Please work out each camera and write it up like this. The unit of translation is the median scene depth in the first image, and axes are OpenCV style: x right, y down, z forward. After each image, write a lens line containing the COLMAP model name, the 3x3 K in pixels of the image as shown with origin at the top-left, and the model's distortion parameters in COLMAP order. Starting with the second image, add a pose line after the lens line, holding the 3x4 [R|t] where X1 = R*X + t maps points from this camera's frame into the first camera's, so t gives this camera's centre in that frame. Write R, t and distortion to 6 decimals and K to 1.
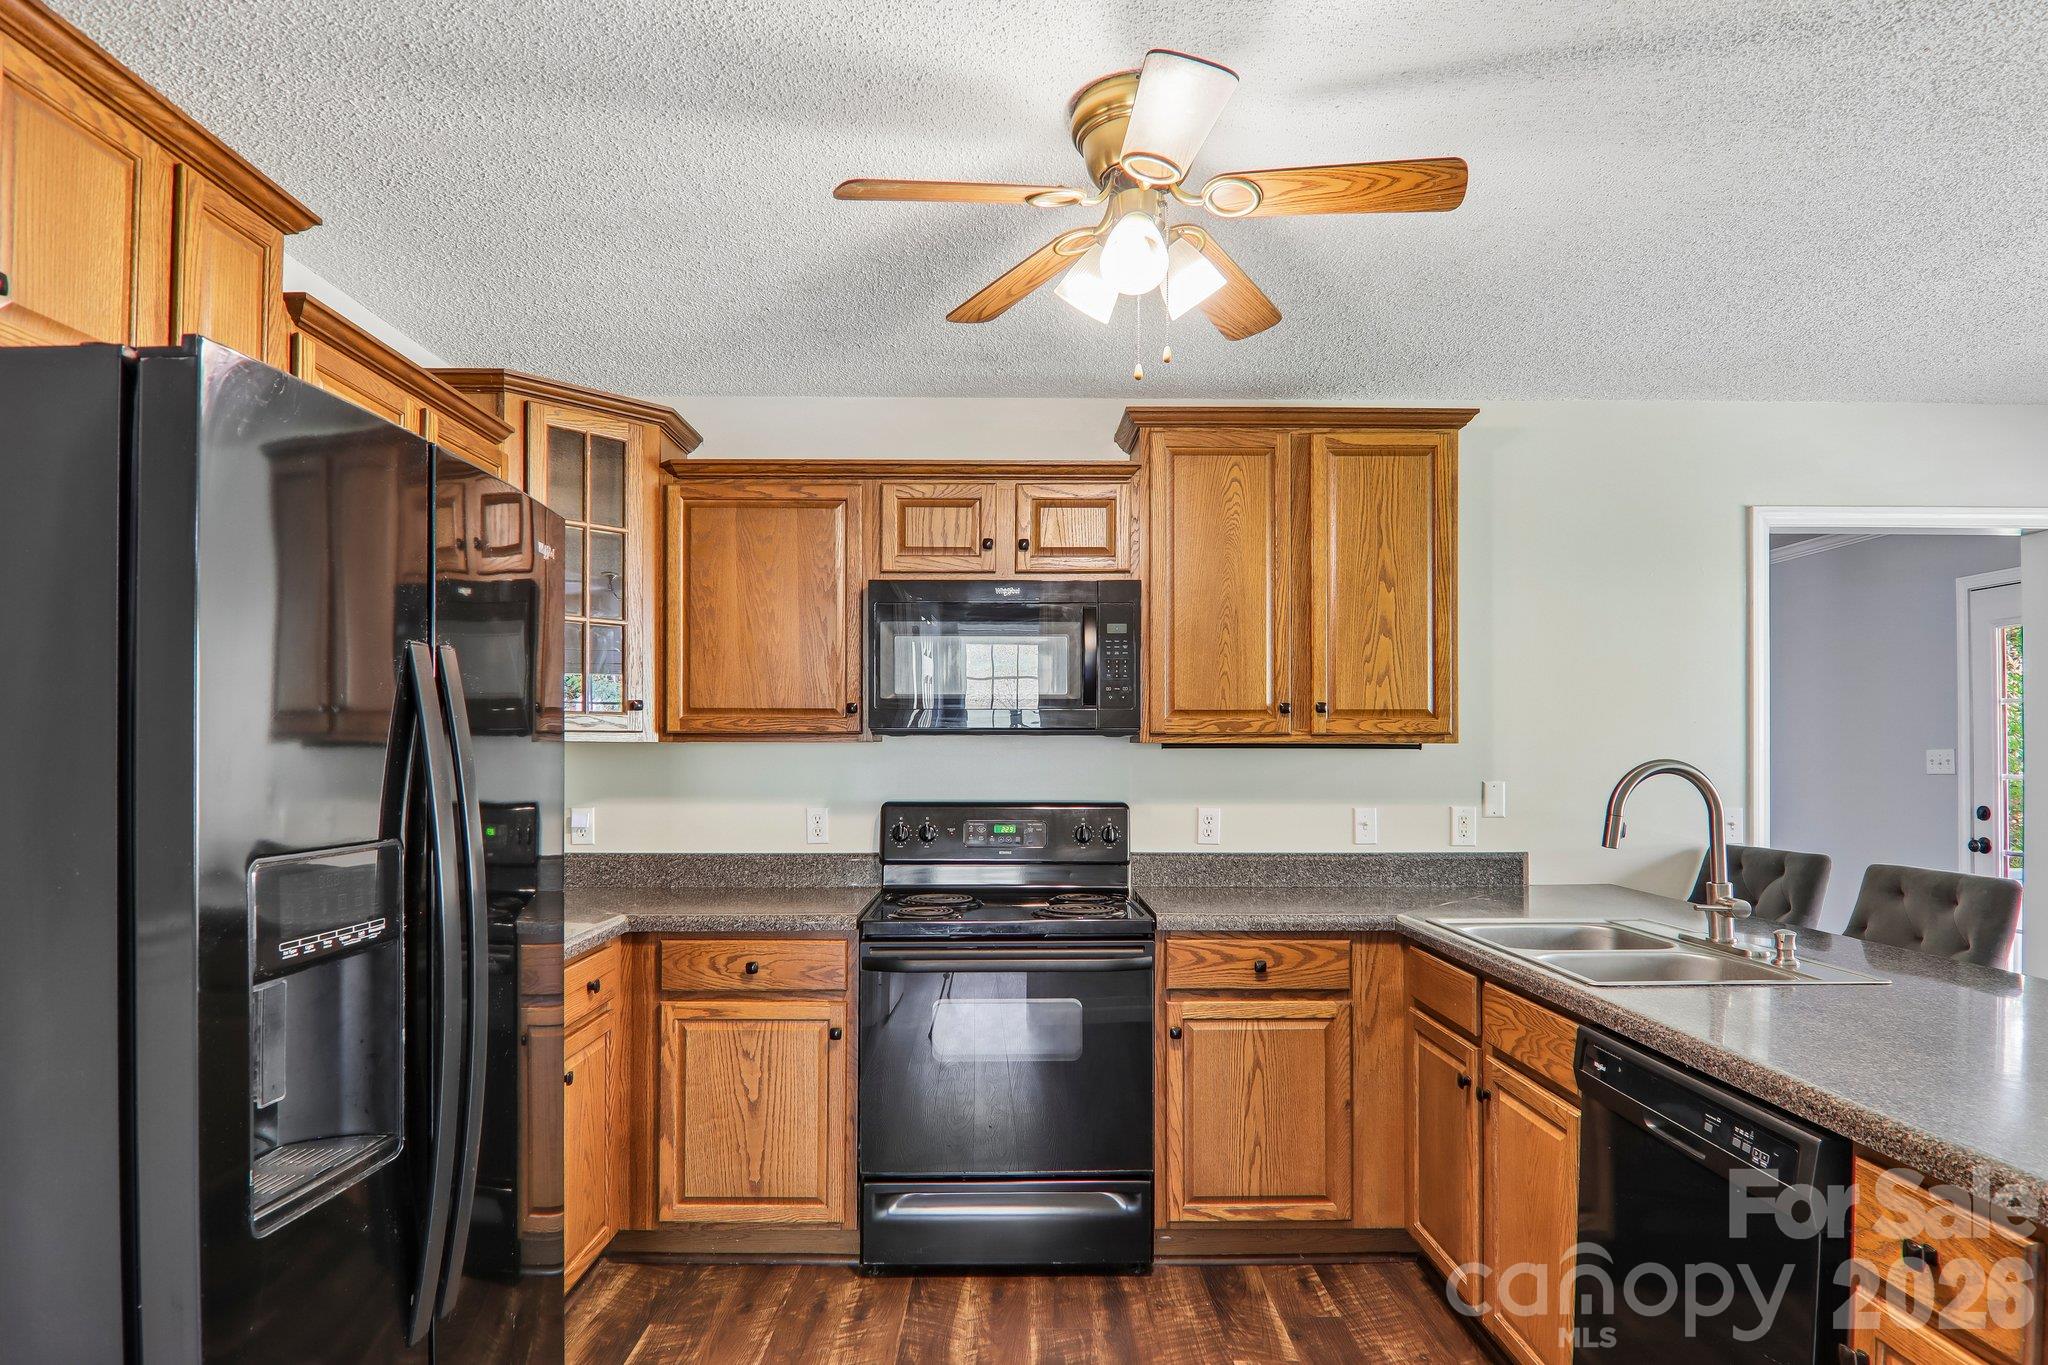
lens RADIAL K [[1148.6, 0, 1028.8], [0, 1148.6, 729.1], [0, 0, 1]] dist [-0.015191, -0.003988]
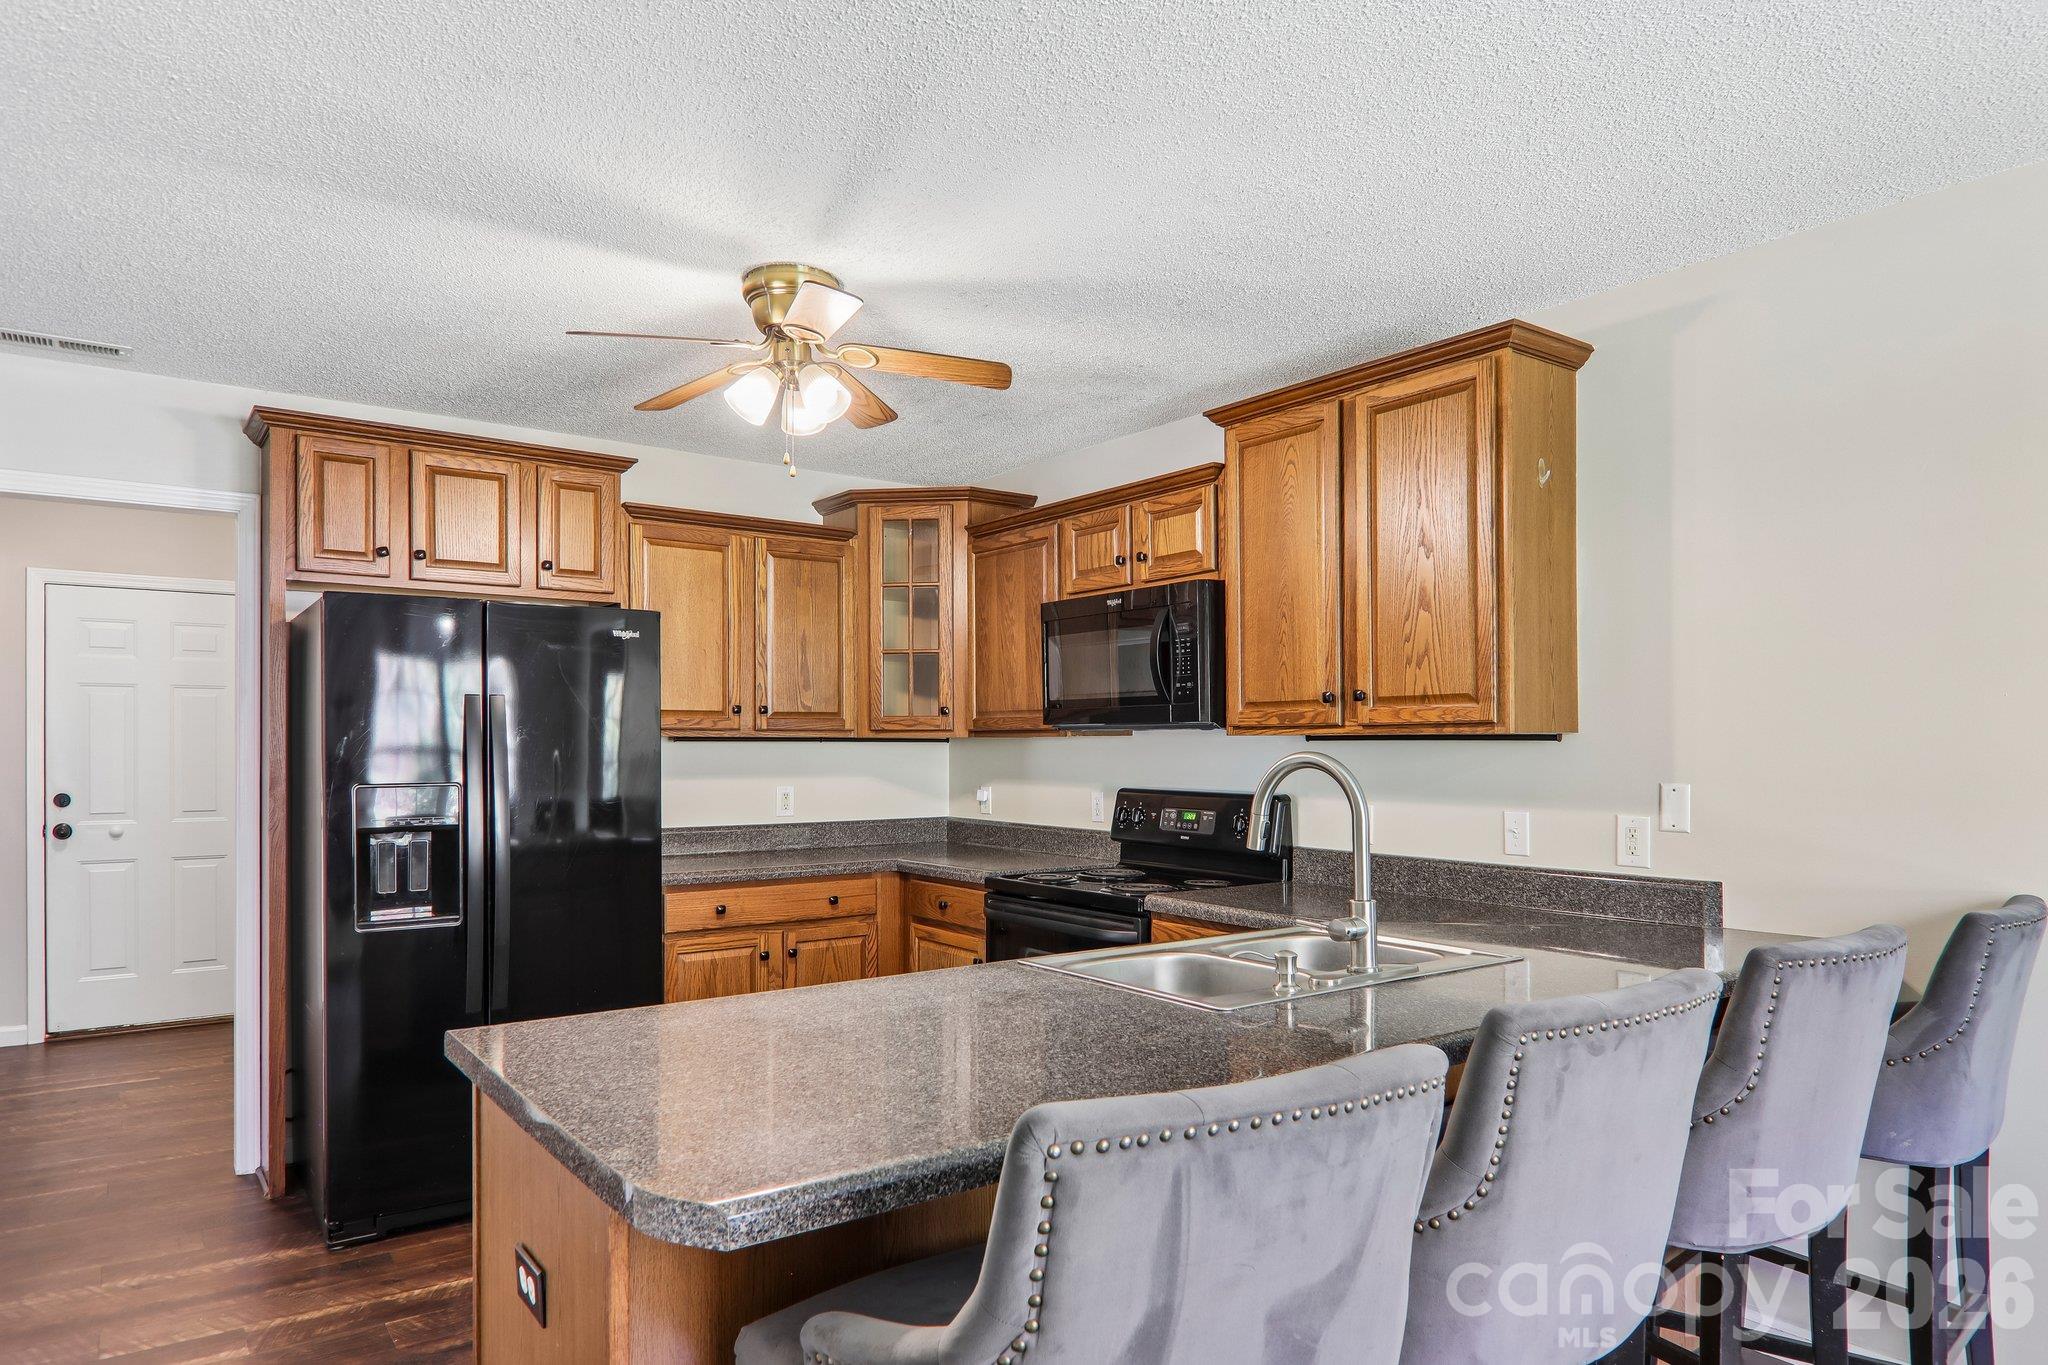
lens RADIAL K [[1299.6, 0, 1050.6], [0, 1299.6, 737.0], [0, 0, 1]] dist [0.005019, 0.000250]
pose [[0.575432, -0.006635, -0.817823, 0.954749], [0.017062, 0.999847, 0.003894, 0.006059], [0.817672, -0.016195, 0.575457, 0.201582]]
